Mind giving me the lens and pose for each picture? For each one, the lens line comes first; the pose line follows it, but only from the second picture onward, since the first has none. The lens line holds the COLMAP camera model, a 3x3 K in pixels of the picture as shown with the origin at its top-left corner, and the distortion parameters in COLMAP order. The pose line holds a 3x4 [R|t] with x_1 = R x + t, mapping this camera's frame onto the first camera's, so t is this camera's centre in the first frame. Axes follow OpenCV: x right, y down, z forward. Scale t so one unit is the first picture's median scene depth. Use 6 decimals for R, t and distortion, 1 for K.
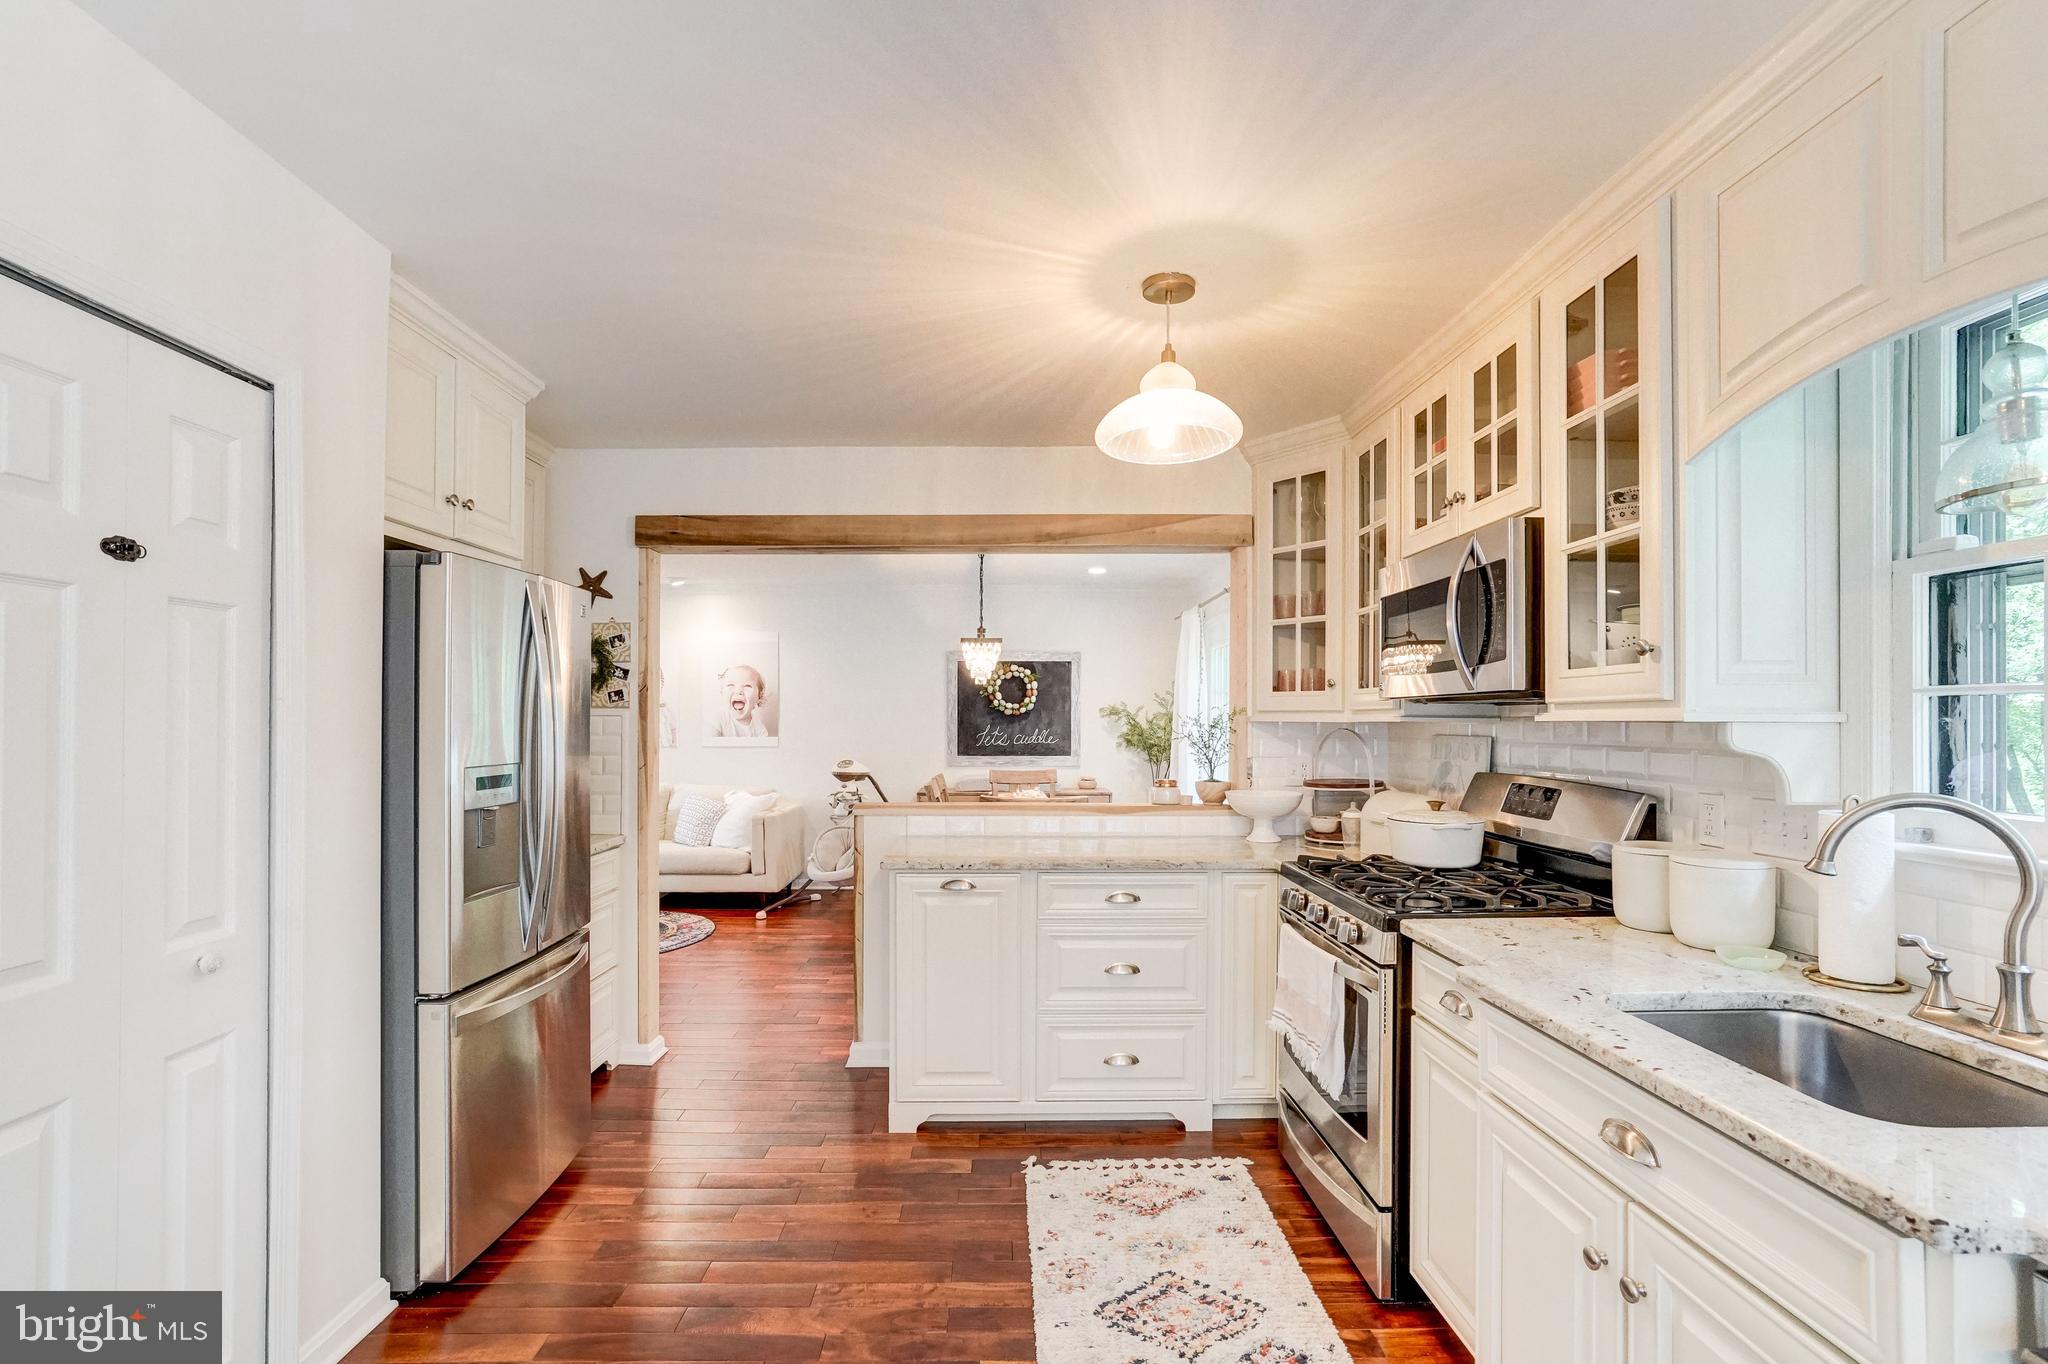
lens RADIAL K [[947.3, 0, 1015.7], [0, 947.3, 714.7], [0, 0, 1]] dist [-0.047554, 0.028626]
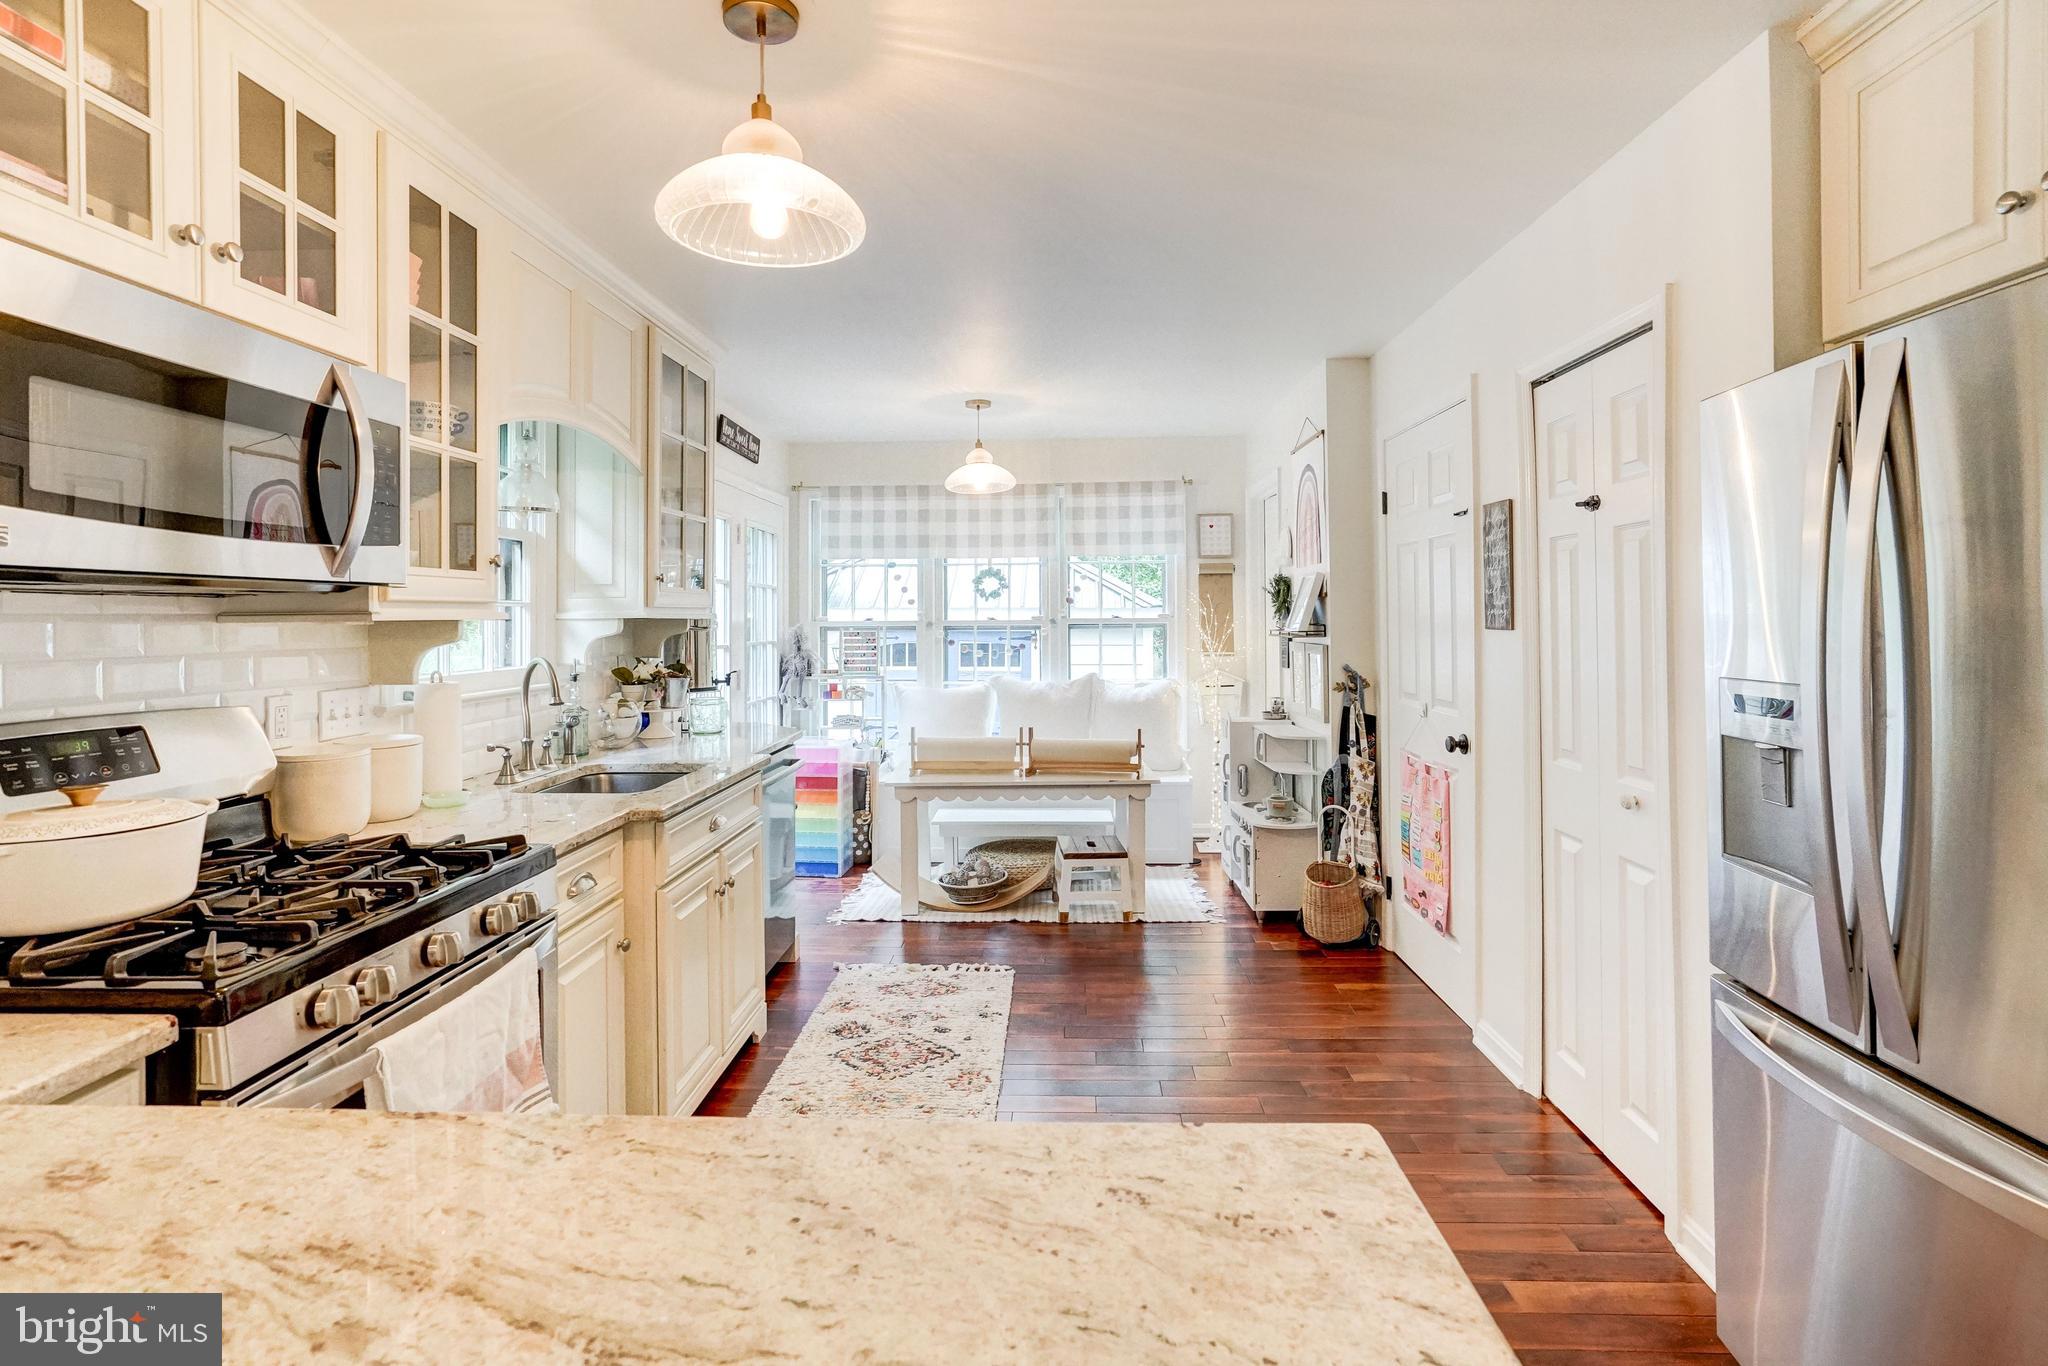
lens RADIAL K [[959.2, 0, 1023.1], [0, 959.2, 606.3], [0, 0, 1]] dist [-0.019732, 0.001458]
pose [[-0.997409, 0.004855, 0.071782, -0.066055], [0.003726, 0.999867, -0.015855, 0.006997], [-0.071849, -0.015546, -0.997294, 1.268897]]
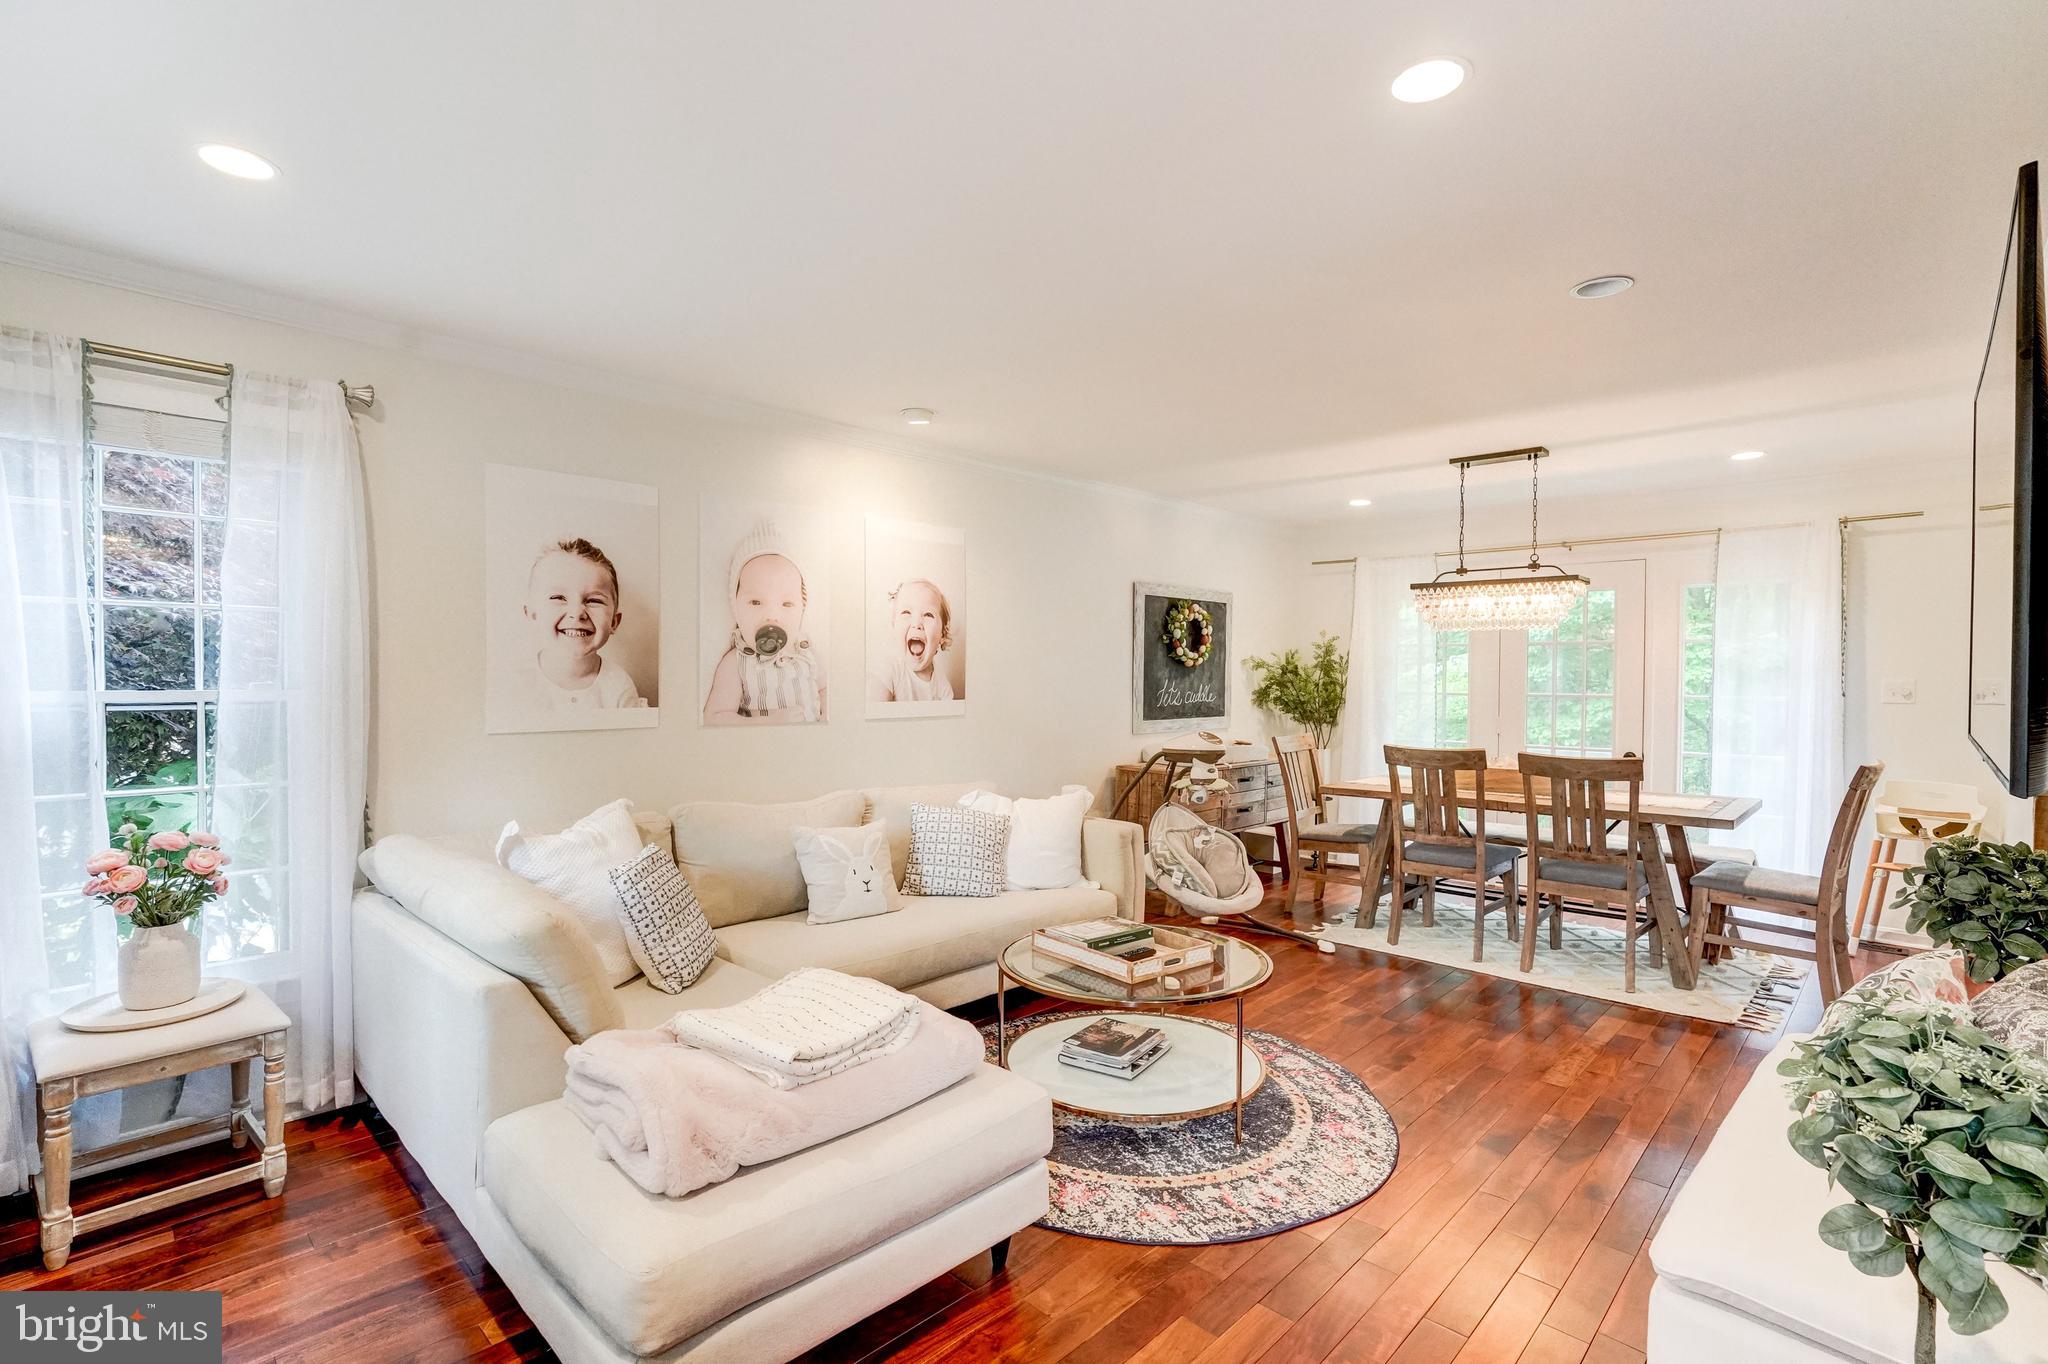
lens RADIAL K [[961.8, 0, 1024.0], [0, 961.8, 682.0], [0, 0, 1]] dist [-0.055342, 0.023175]
pose [[0.710339, -0.003733, 0.703850, -1.638484], [-0.010617, 0.999815, 0.016017, 0.003591], [-0.703780, -0.018850, 0.710168, 1.292574]]
